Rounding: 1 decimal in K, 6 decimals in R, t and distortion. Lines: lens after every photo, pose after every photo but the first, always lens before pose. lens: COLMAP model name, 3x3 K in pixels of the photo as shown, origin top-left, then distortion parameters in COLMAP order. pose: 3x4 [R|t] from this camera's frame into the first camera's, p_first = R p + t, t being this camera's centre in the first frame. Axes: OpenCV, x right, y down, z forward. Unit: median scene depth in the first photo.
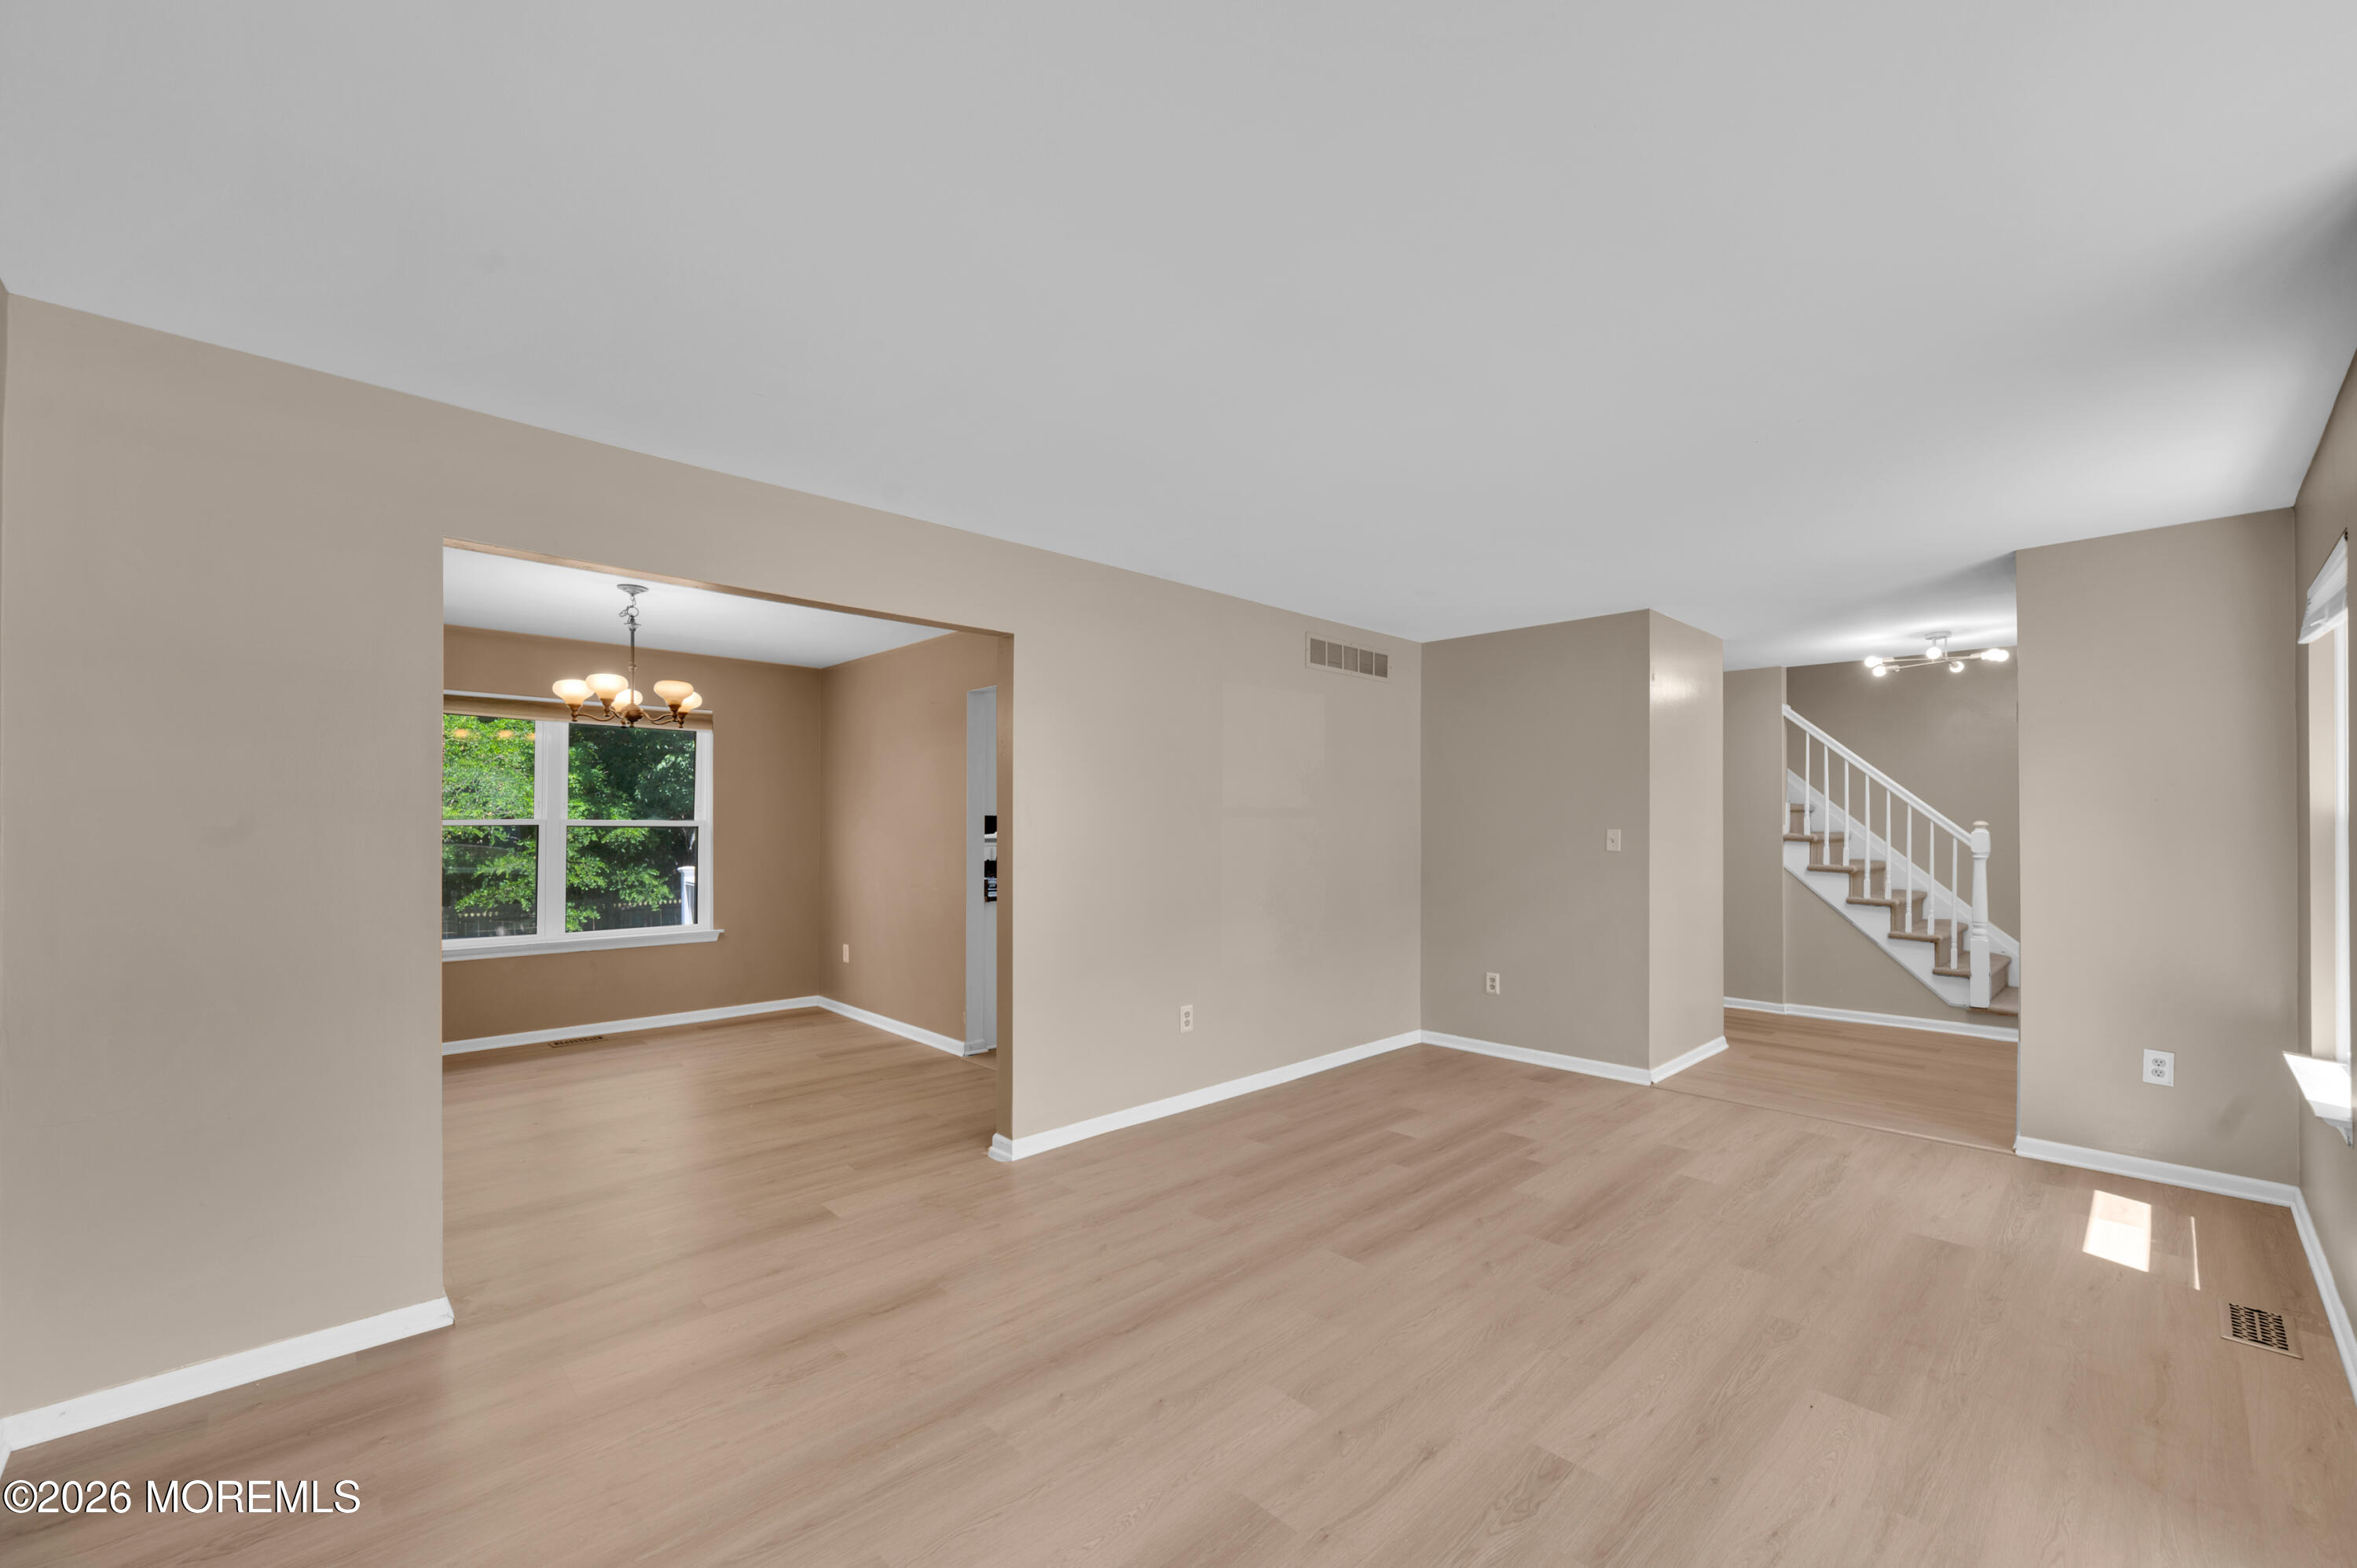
lens RADIAL K [[931.8, 0, 1192.9], [0, 931.8, 821.3], [0, 0, 1]] dist [-0.002136, -0.000015]
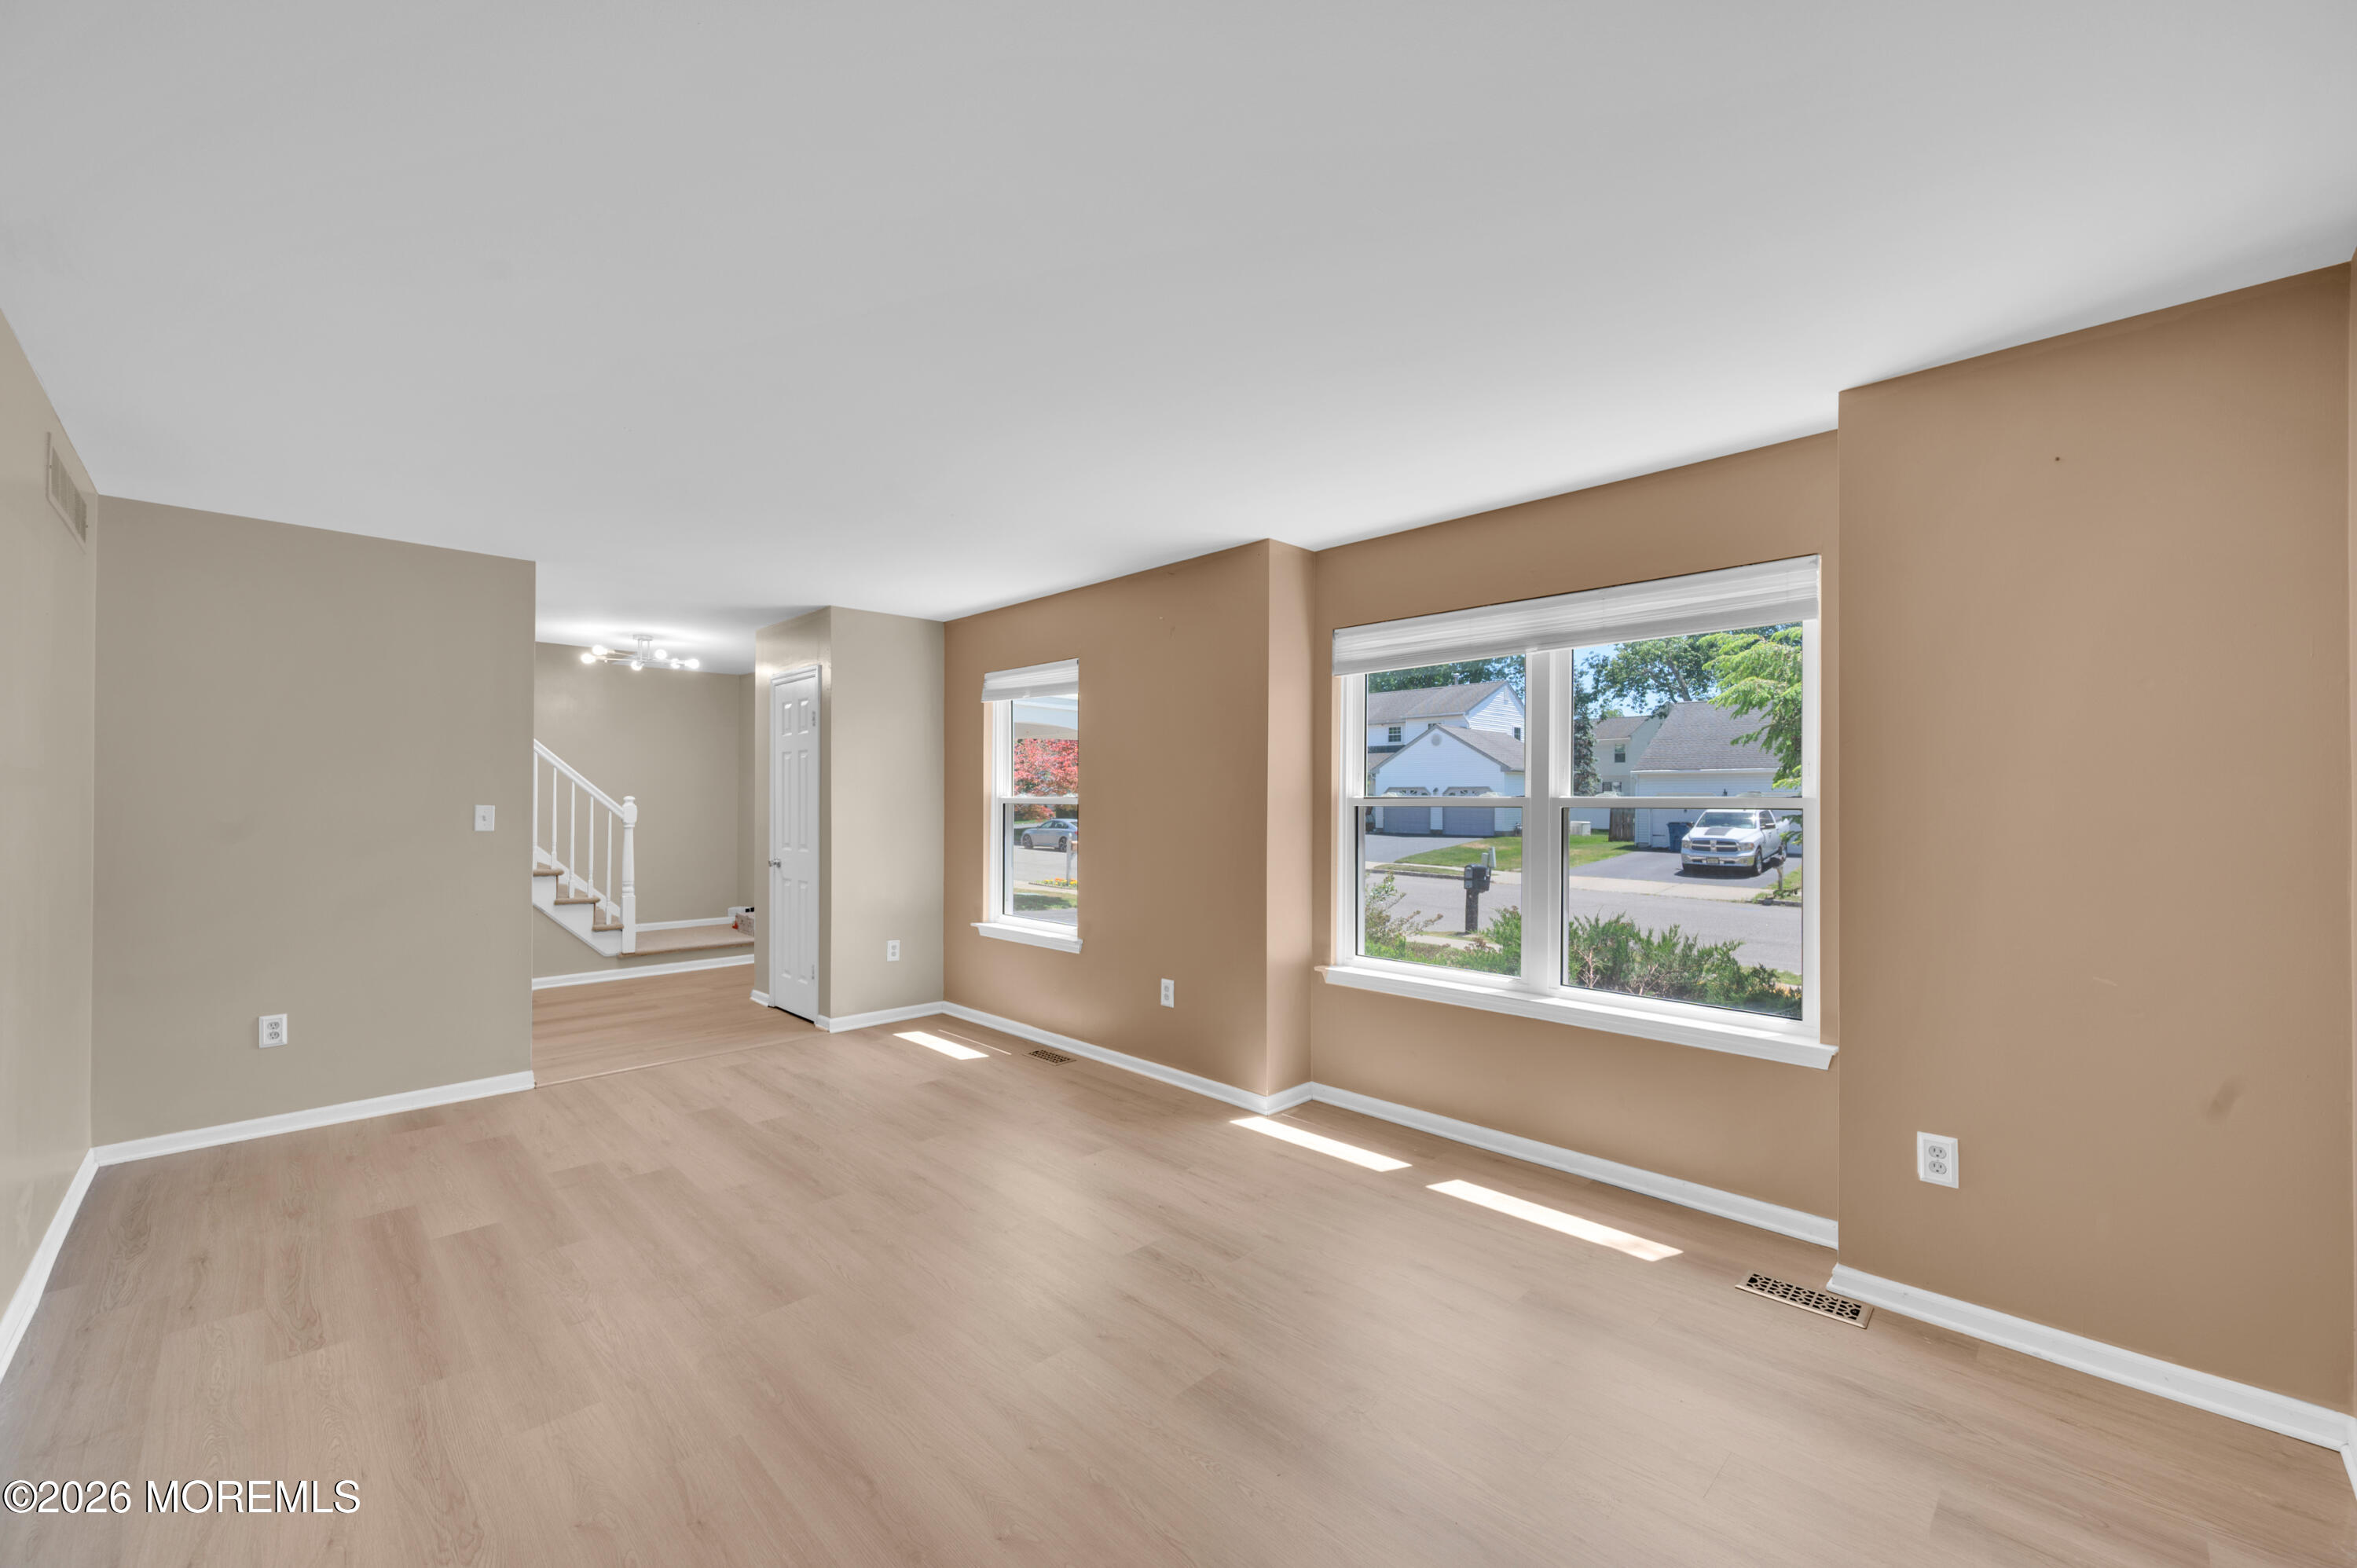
lens RADIAL K [[931.8, 0, 1152.6], [0, 931.8, 790.0], [0, 0, 1]] dist [-0.002136, -0.000015]
pose [[0.014374, 0.007671, 0.999867, -0.408234], [-0.001784, 0.999969, -0.007646, -0.000013], [-0.999895, -0.001673, 0.014387, 0.384289]]
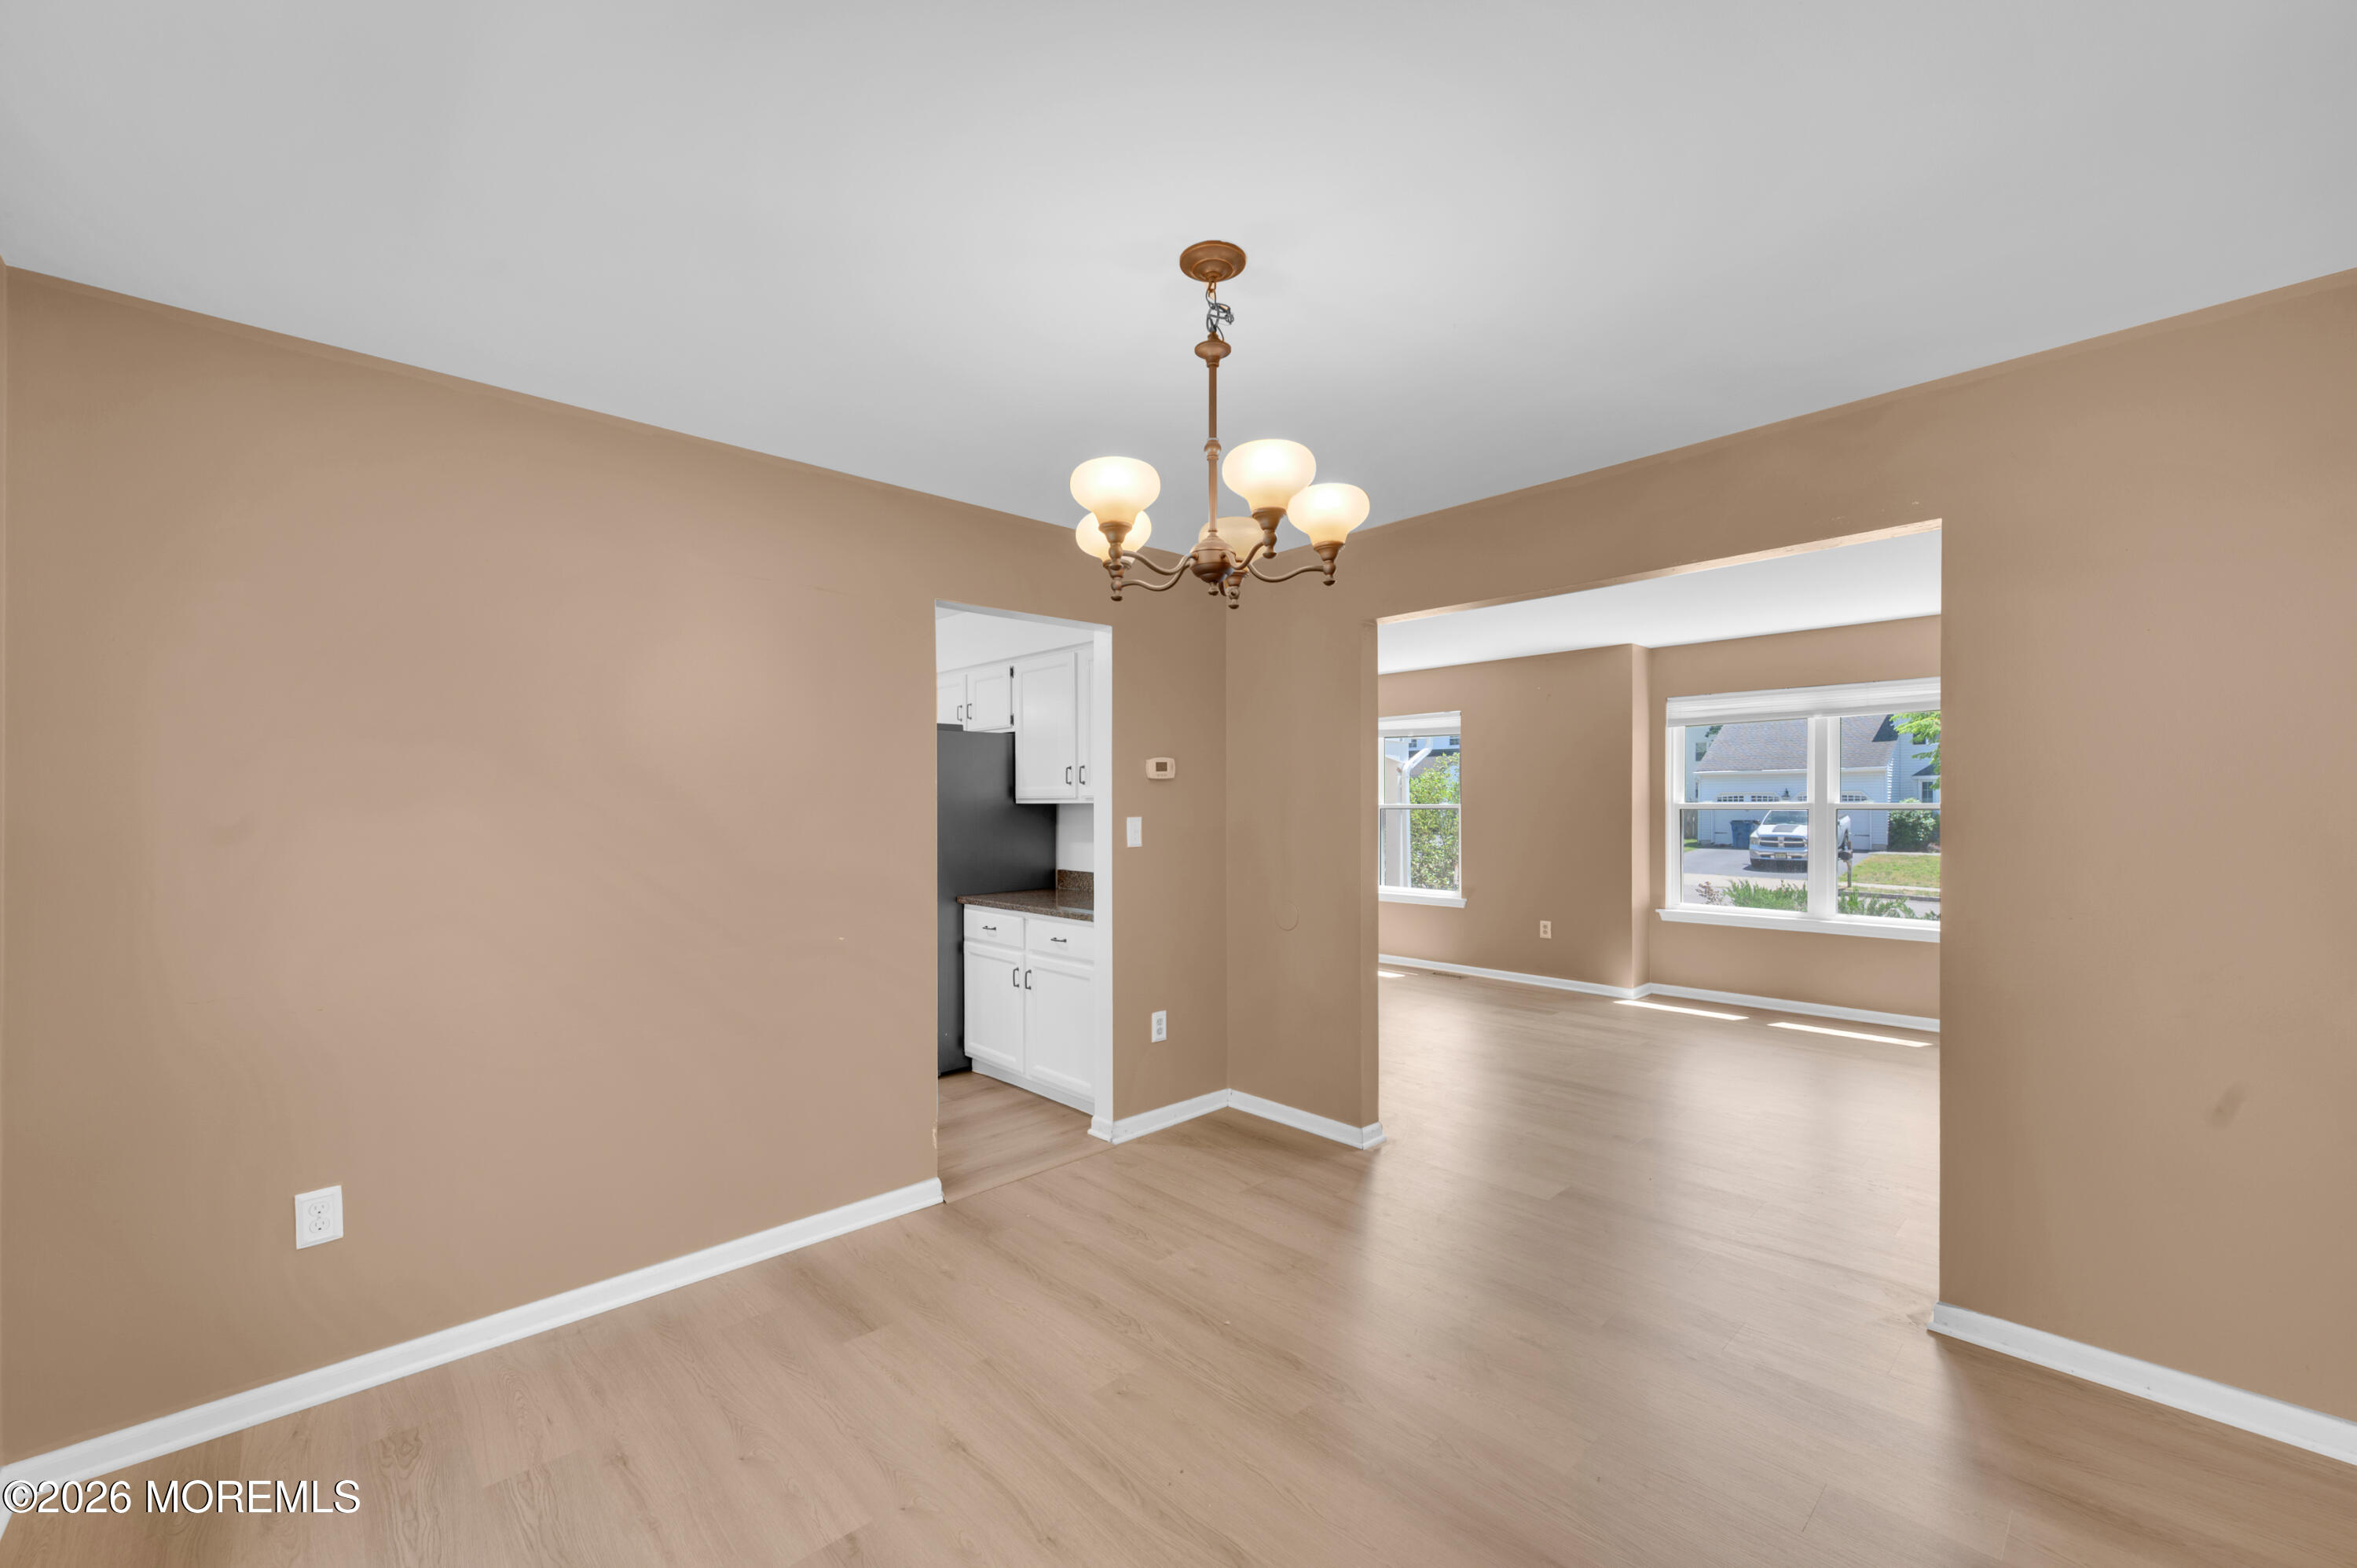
lens RADIAL K [[931.8, 0, 1176.1], [0, 931.8, 792.3], [0, 0, 1]] dist [-0.002136, -0.000015]
pose [[0.023163, 0.006576, 0.999710, -1.809875], [0.003575, 0.999971, -0.006661, -0.026264], [-0.999725, 0.003728, 0.023139, 1.810745]]
